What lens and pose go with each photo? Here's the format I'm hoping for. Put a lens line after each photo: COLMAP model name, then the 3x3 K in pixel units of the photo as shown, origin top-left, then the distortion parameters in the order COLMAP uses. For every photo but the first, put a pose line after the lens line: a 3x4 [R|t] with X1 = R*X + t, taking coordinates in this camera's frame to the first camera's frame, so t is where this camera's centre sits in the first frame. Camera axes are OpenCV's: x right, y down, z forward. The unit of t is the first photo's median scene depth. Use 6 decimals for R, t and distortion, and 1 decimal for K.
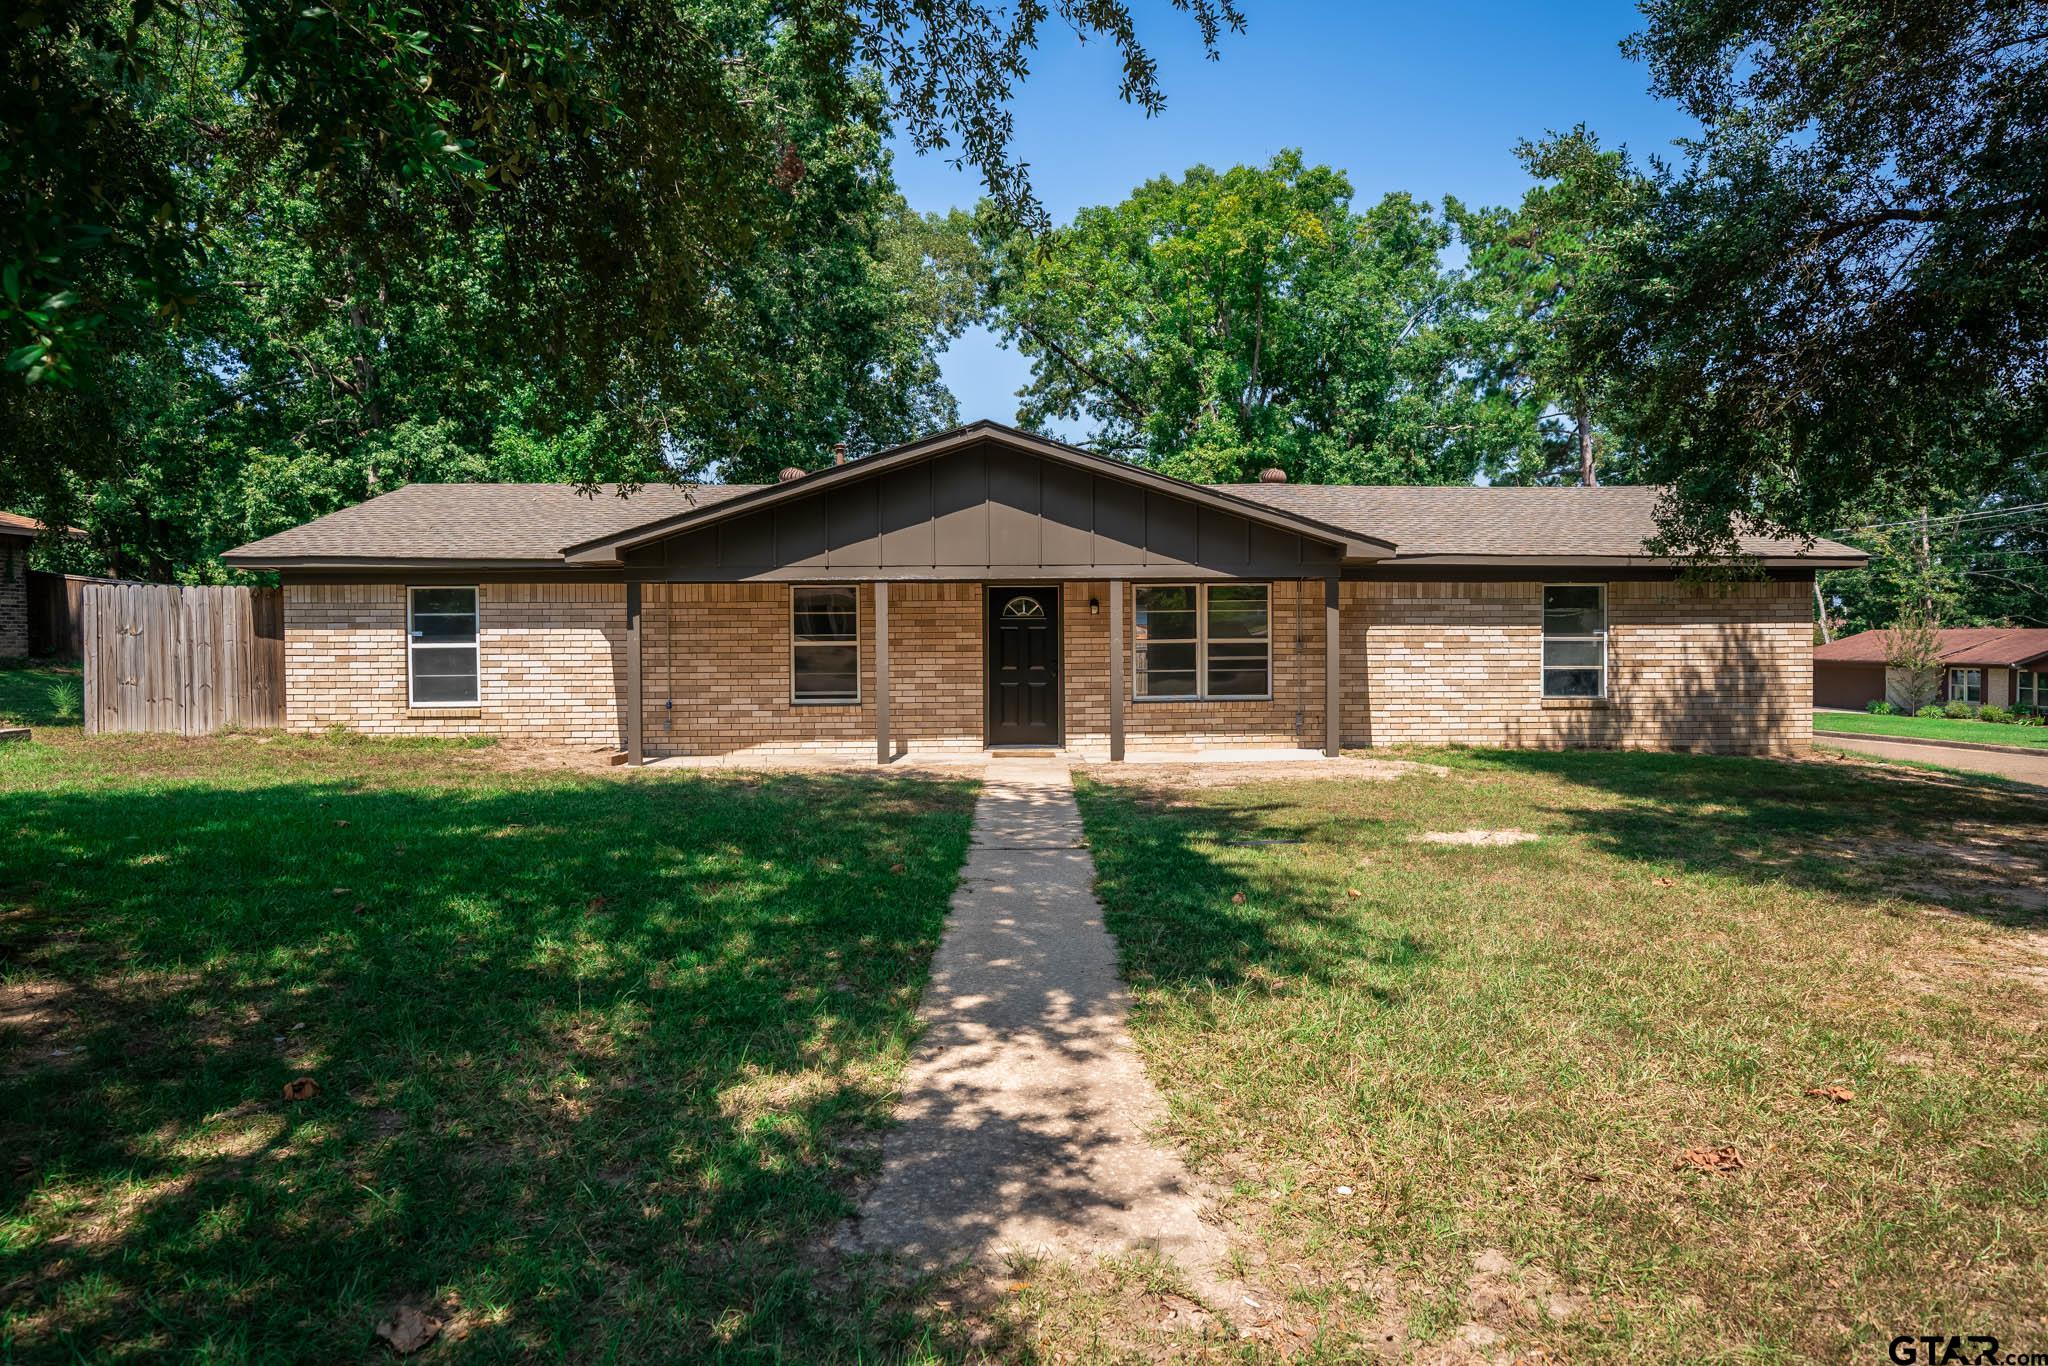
lens RADIAL K [[1200.8, 0, 1047.2], [0, 1200.8, 652.9], [0, 0, 1]] dist [0.004946, 0.001195]
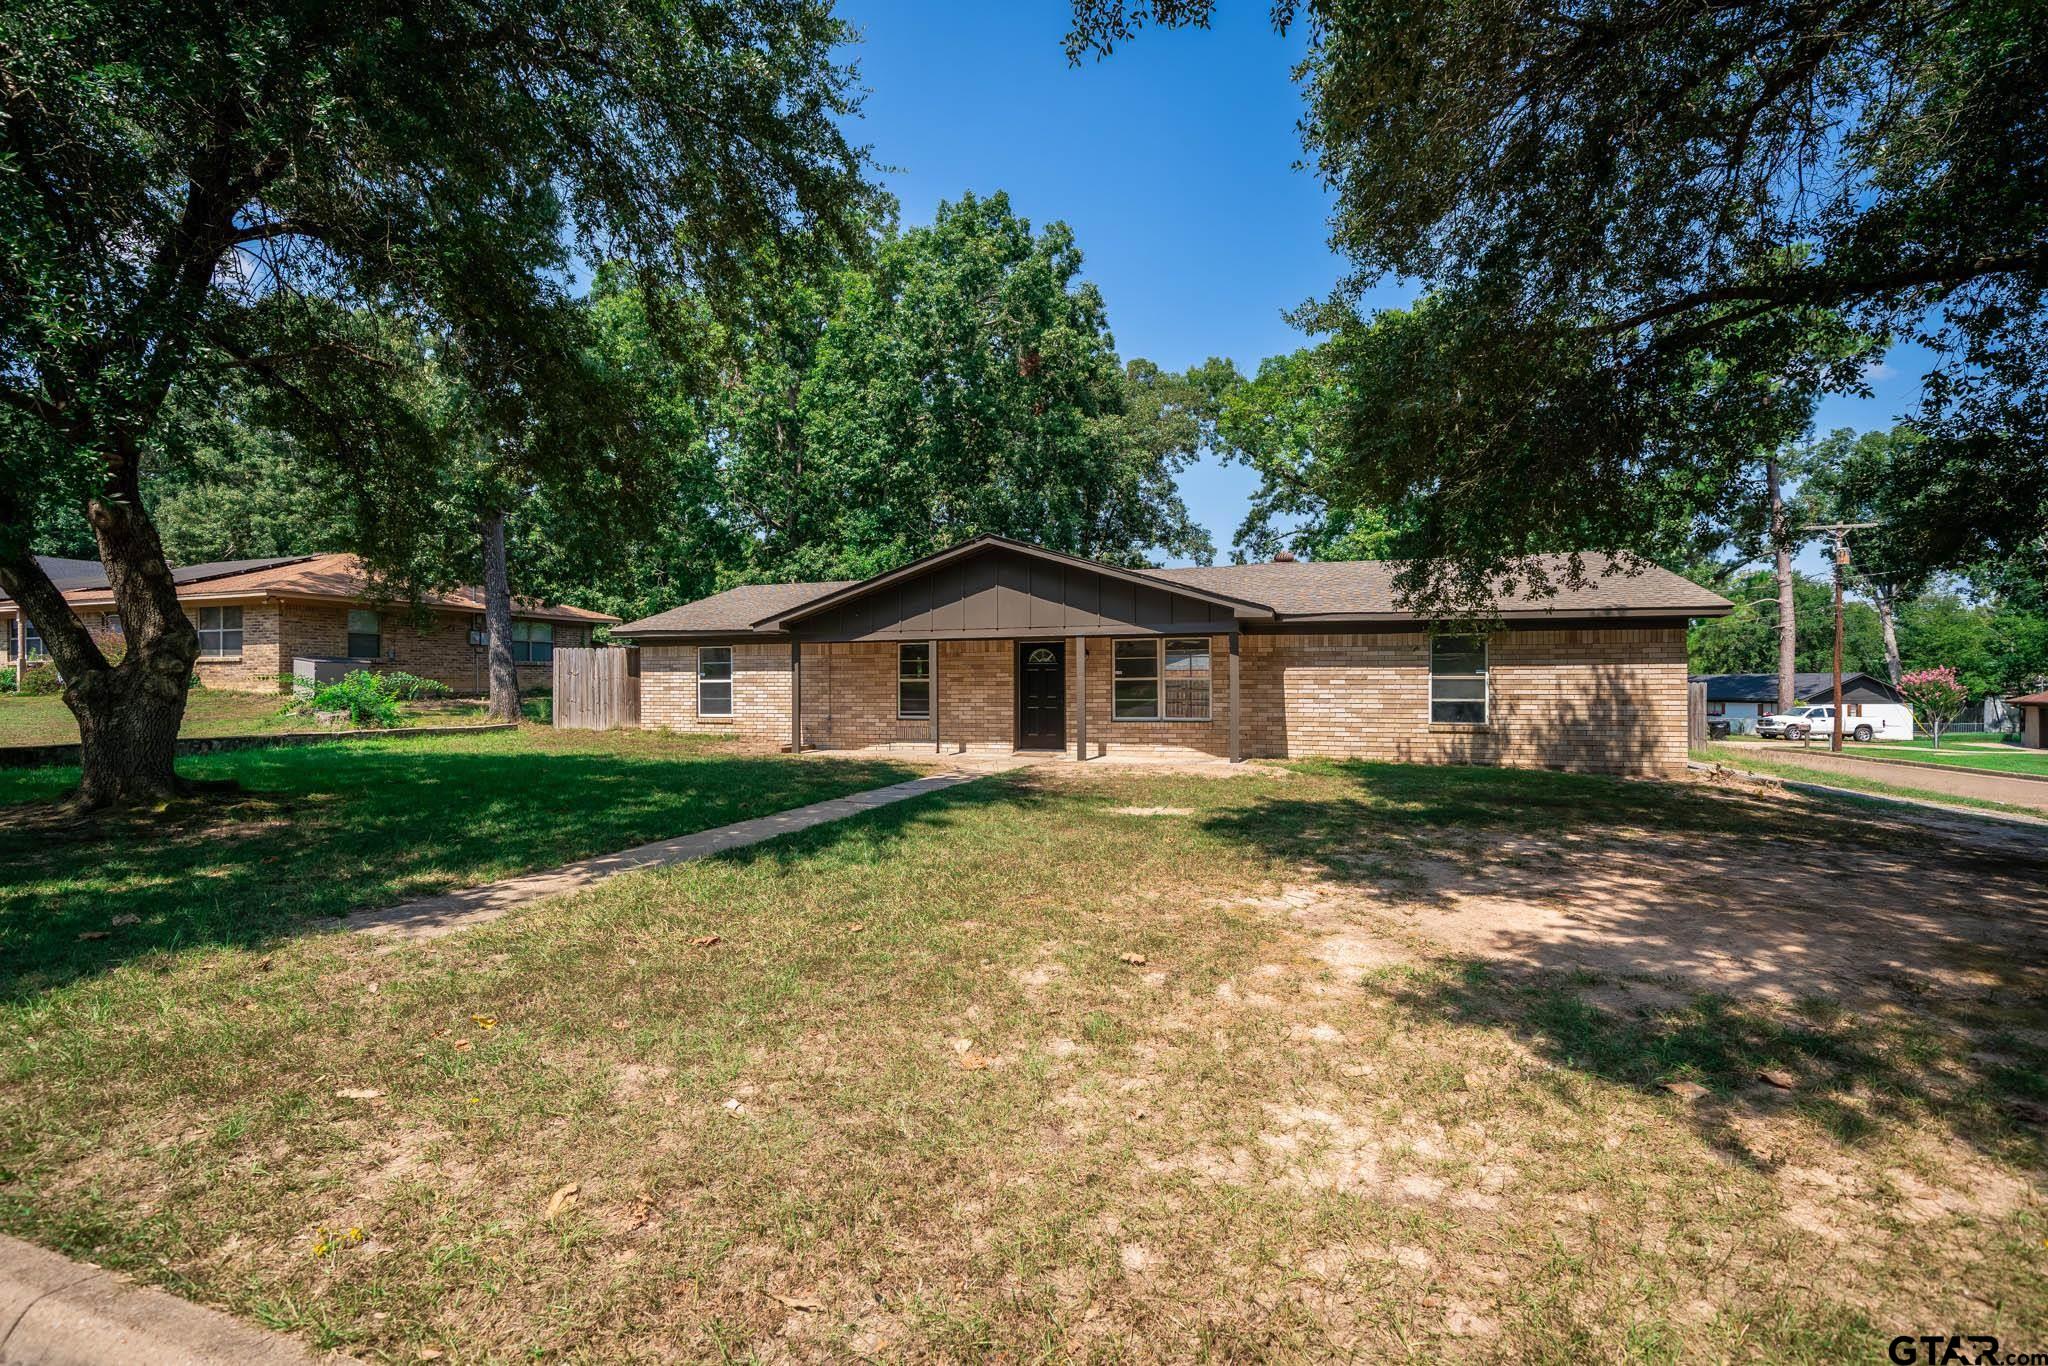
lens RADIAL K [[879.2, 0, 1017.7], [0, 879.2, 679.7], [0, 0, 1]] dist [0.000326, 0.000050]
pose [[0.938500, 0.000985, -0.345278, 0.334040], [-0.005855, 0.999898, -0.013061, 0.005724], [0.345230, 0.014280, 0.938410, -0.029129]]
